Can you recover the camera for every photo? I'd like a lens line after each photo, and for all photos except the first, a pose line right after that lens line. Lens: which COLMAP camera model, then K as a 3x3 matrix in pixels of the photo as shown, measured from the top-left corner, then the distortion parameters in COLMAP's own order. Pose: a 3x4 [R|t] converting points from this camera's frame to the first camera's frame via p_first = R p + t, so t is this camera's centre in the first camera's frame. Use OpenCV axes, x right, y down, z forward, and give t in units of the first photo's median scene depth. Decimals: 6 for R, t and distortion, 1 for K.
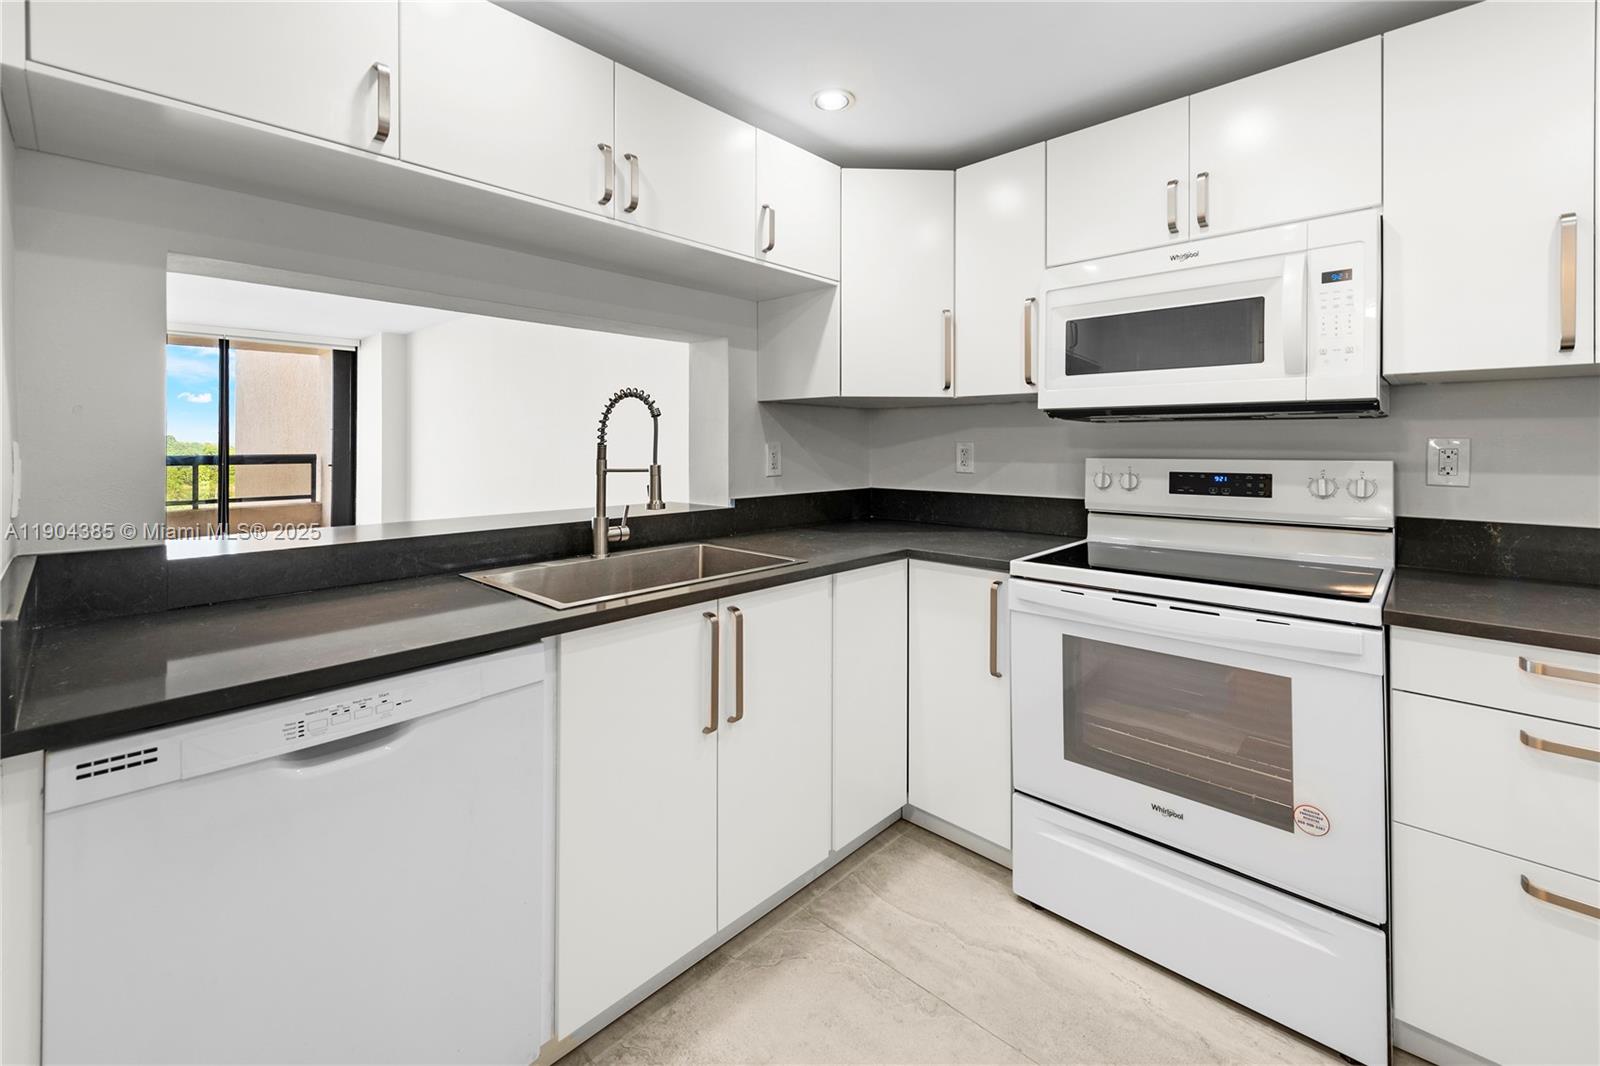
lens RADIAL K [[667.0, 0, 798.2], [0, 667.0, 441.1], [0, 0, 1]] dist [0.008713, -0.000798]
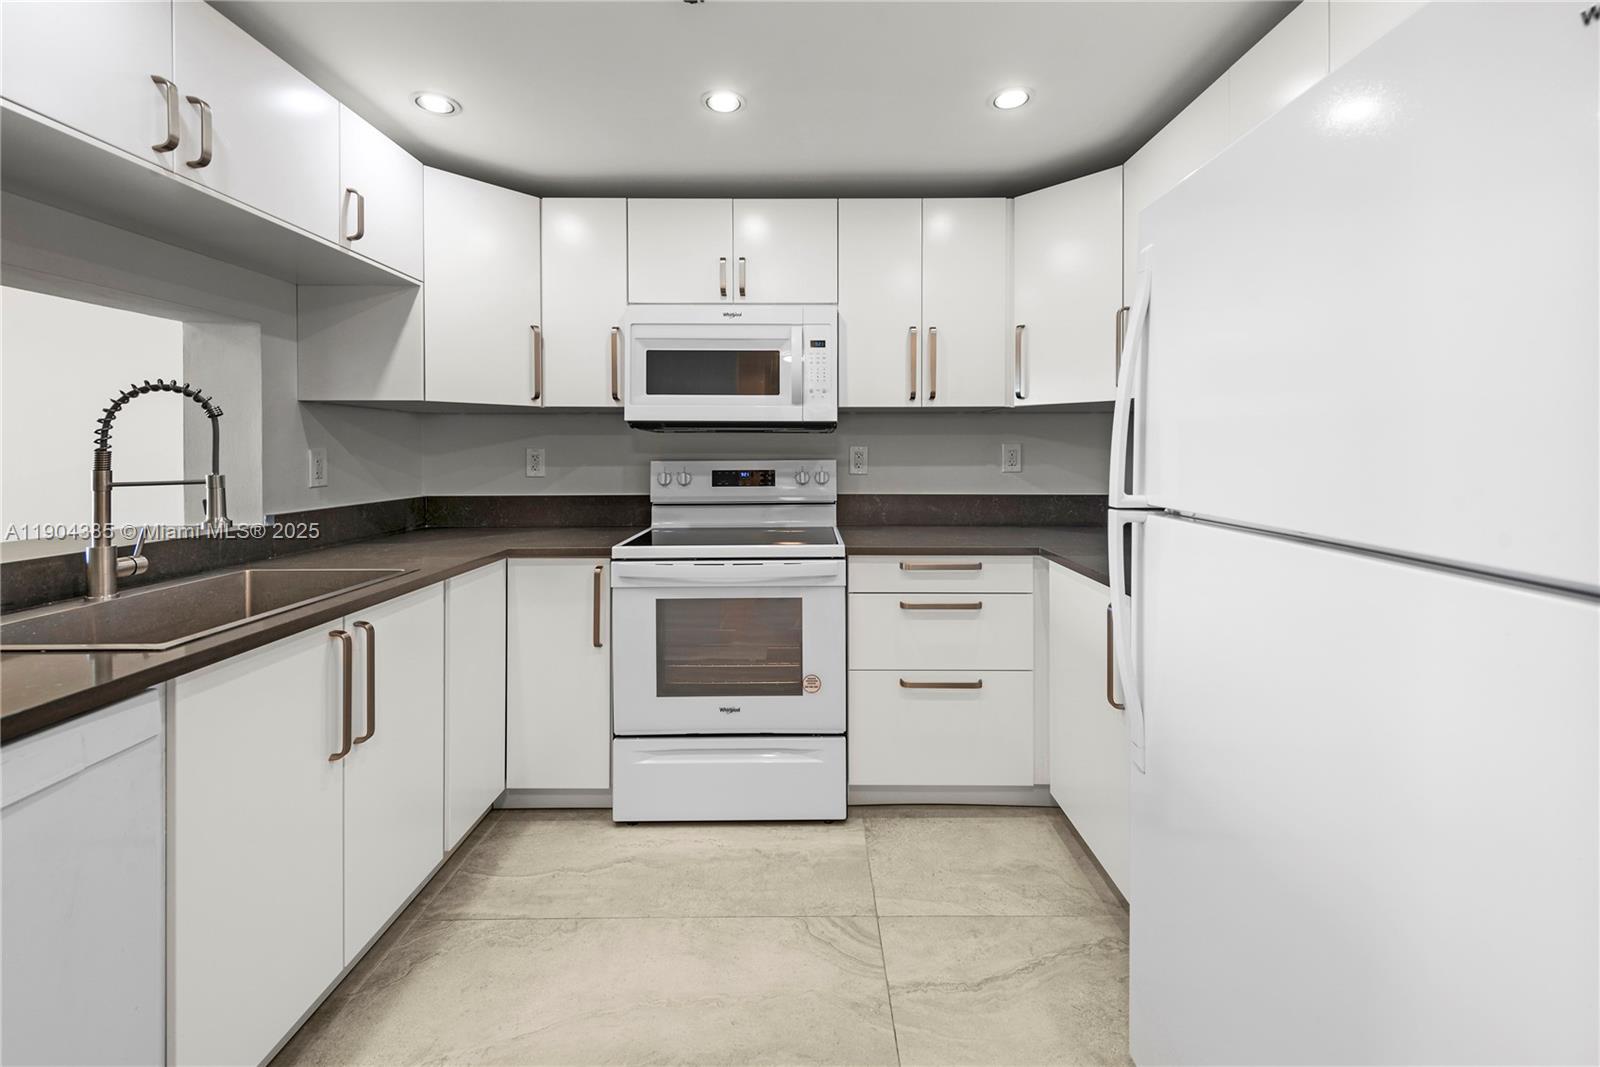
lens RADIAL K [[664.3, 0, 800.7], [0, 664.3, 452.2], [0, 0, 1]] dist [0.001230, -0.000796]
pose [[0.728541, -0.003414, 0.684994, -0.246720], [-0.001327, 0.999979, 0.006396, 0.000838], [-0.685001, -0.005569, 0.728521, -0.097817]]
